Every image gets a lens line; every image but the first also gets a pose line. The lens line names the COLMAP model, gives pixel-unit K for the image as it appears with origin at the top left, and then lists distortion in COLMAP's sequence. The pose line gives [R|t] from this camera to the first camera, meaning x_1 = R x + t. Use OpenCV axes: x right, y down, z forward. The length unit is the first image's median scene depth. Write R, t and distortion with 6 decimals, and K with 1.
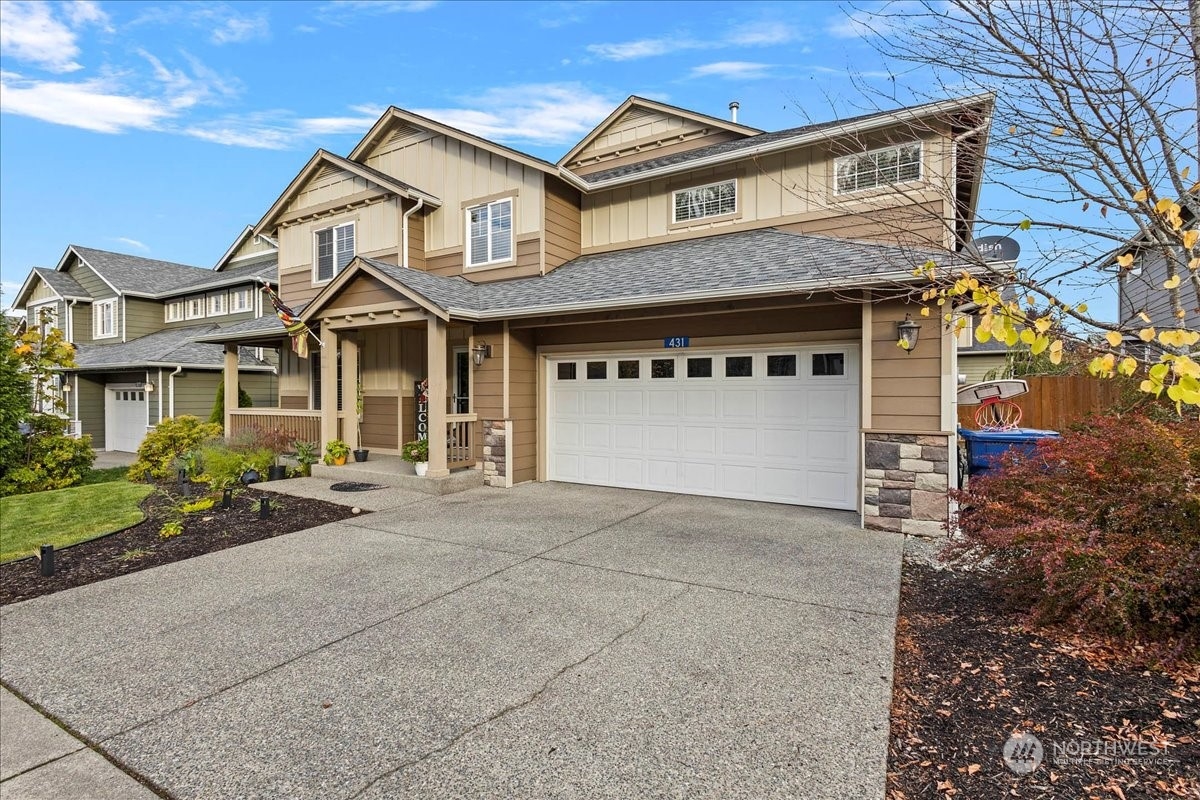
lens RADIAL K [[551.9, 0, 539.3], [0, 551.9, 401.5], [0, 0, 1]] dist [0.001441, -0.000525]
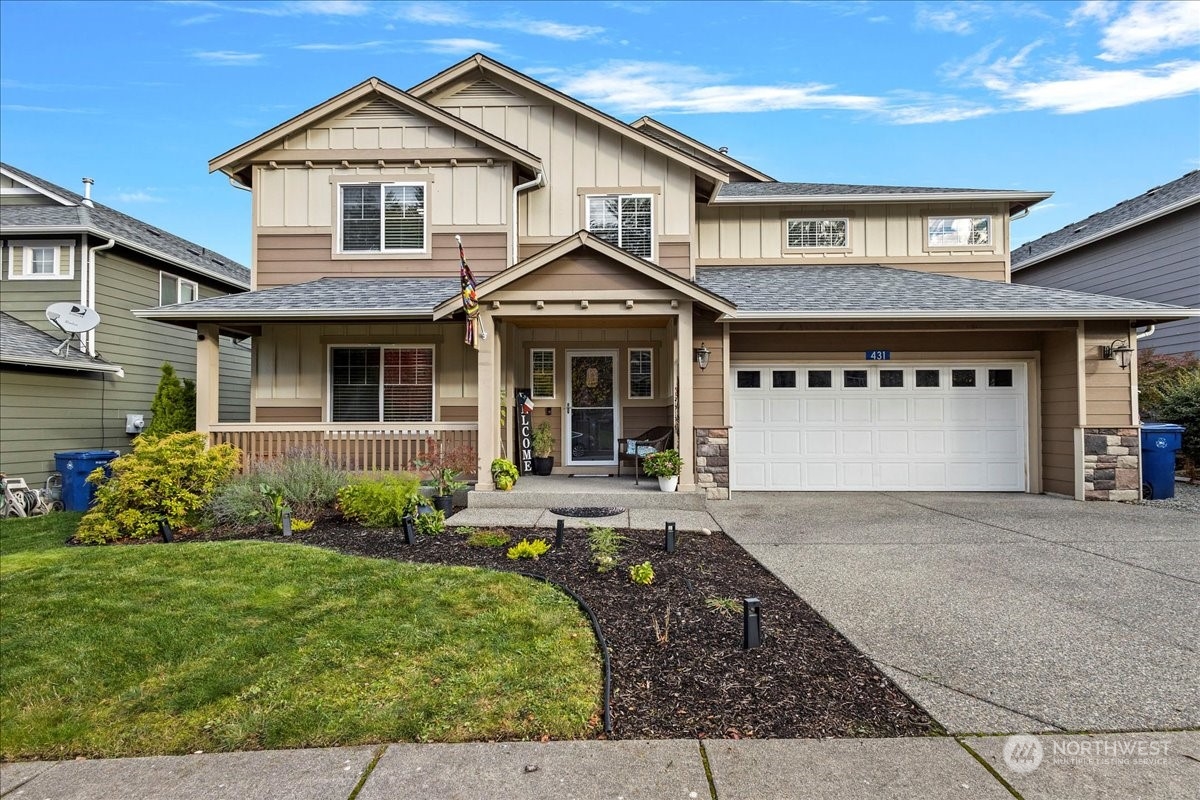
lens RADIAL K [[551.9, 0, 598.3], [0, 551.9, 399.5], [0, 0, 1]] dist [0.001441, -0.000525]
pose [[0.859036, 0.005721, 0.511883, -0.726344], [0.008031, 0.999664, -0.024649, 0.005284], [-0.511852, 0.025285, 0.858701, 0.285818]]
